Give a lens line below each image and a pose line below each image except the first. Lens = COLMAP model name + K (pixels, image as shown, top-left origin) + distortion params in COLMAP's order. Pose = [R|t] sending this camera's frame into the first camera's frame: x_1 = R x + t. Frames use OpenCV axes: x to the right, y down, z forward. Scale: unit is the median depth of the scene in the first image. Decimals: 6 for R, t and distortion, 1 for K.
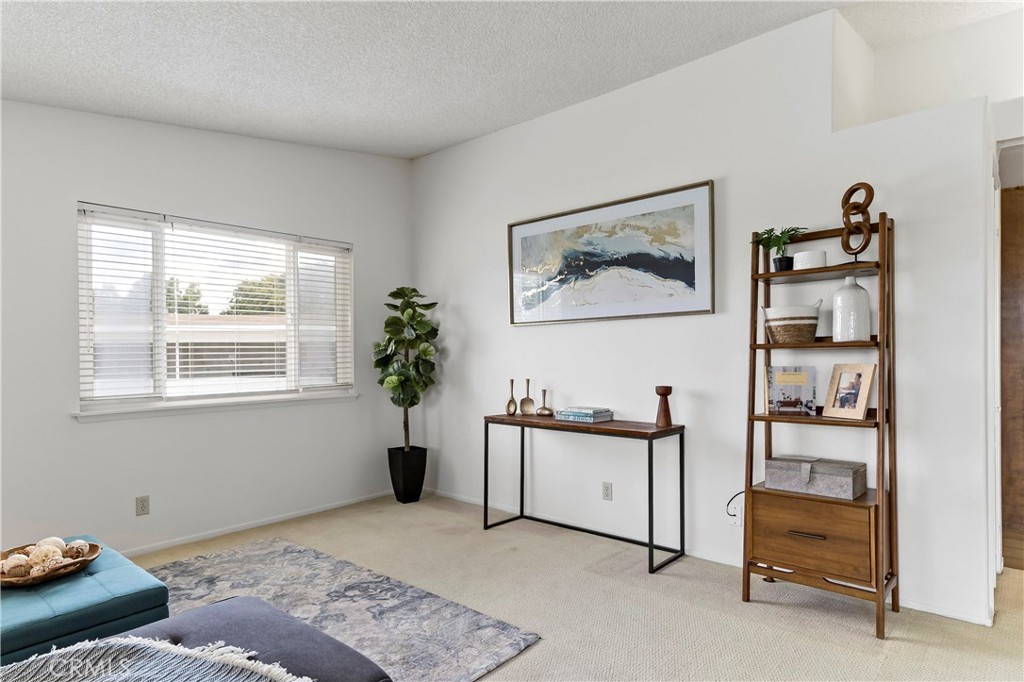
lens RADIAL K [[547.4, 0, 509.0], [0, 547.4, 349.6], [0, 0, 1]] dist [-0.000620, -0.000043]
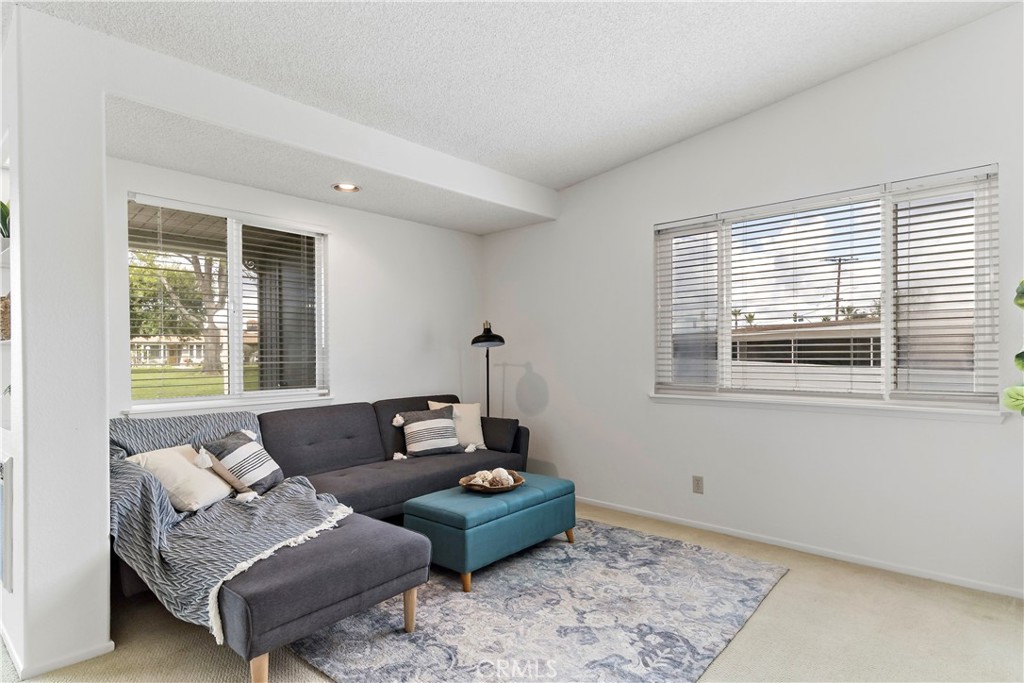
lens RADIAL K [[547.4, 0, 509.0], [0, 547.4, 350.1], [0, 0, 1]] dist [-0.000620, -0.000043]
pose [[0.000945, 0.011493, -0.999934, 0.501771], [0.017402, 0.999782, 0.011508, -0.004171], [0.999848, -0.017412, 0.000744, 0.740051]]
